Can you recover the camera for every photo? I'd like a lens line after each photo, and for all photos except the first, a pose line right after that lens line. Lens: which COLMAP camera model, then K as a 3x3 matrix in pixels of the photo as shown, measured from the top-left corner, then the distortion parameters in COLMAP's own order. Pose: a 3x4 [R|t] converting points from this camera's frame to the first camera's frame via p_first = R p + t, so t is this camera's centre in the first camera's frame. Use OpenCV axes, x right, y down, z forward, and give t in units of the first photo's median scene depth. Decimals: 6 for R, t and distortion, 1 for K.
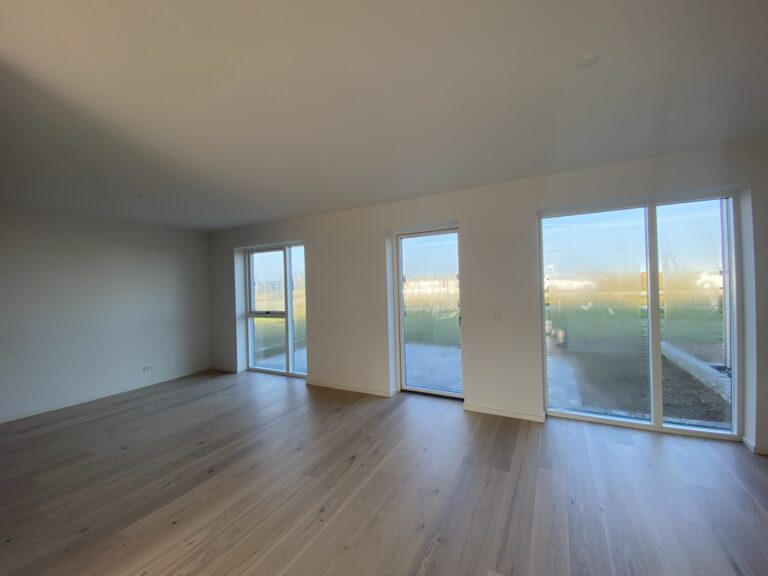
lens RADIAL K [[312.5, 0, 387.0], [0, 312.5, 287.6], [0, 0, 1]] dist [0.008717, -0.015693]
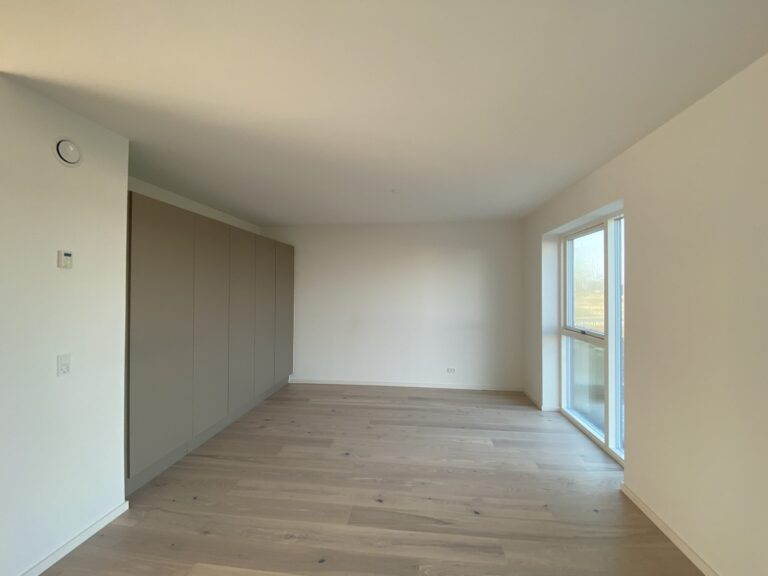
lens RADIAL K [[312.5, 0, 387.0], [0, 312.5, 287.6], [0, 0, 1]] dist [0.008717, -0.015693]
pose [[0.367134, 0.028573, -0.929729, 0.060398], [-0.026910, 0.999436, 0.020089, -0.014185], [0.929779, 0.017644, 0.367696, 0.530102]]
